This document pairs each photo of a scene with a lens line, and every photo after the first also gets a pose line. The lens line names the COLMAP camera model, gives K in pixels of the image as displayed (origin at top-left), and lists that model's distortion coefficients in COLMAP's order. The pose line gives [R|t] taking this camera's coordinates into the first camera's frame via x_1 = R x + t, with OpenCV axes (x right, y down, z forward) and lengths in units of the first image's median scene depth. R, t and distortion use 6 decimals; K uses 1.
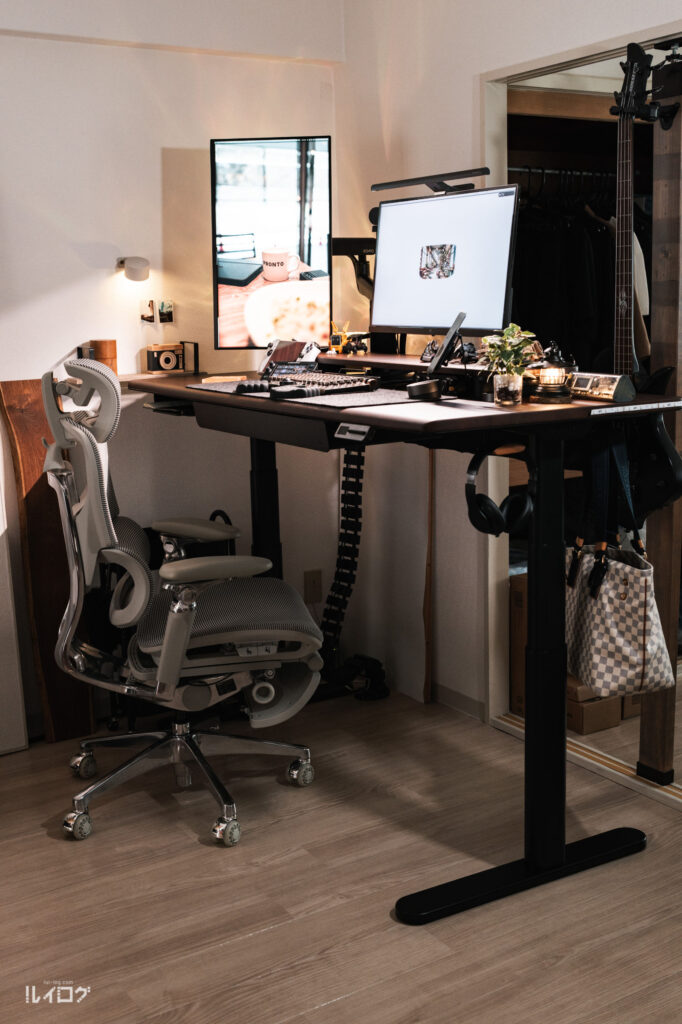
lens RADIAL K [[1228.0, 0, 341.0], [0, 1228.0, 512.0], [0, 0, 1]] dist [-0.019656, 0.003785]
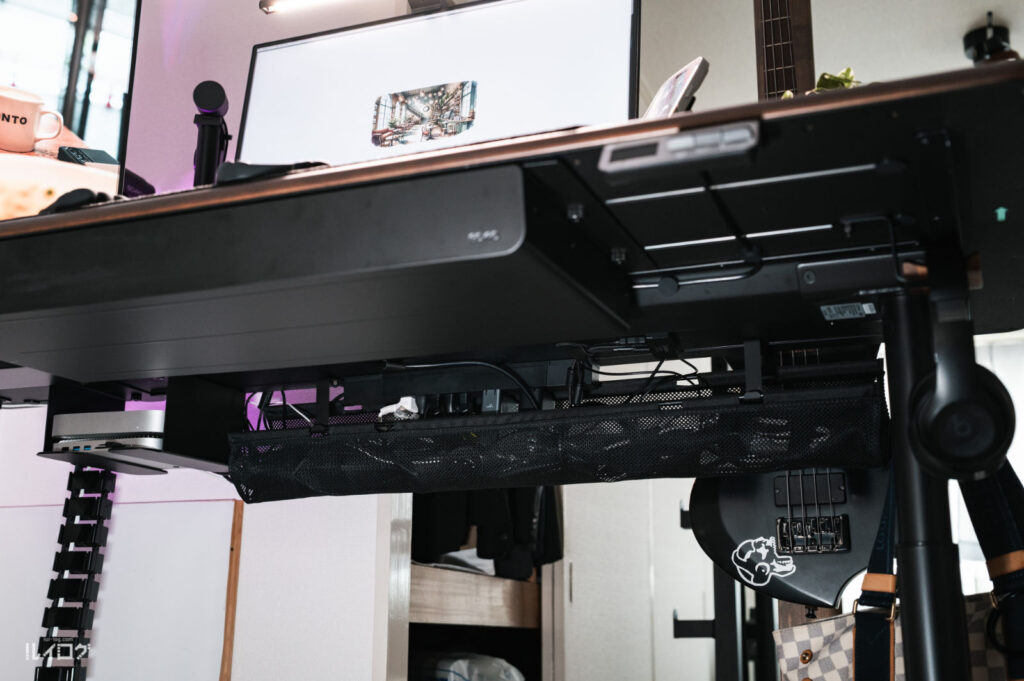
lens RADIAL K [[1228.0, 0, 512.0], [0, 1228.0, 340.5], [0, 0, 1]] dist [-0.019656, 0.003785]
pose [[0.791120, 0.190197, 0.581338, -0.191867], [0.084887, 0.907089, -0.412292, 0.112543], [-0.605742, 0.375520, 0.701471, 0.684559]]
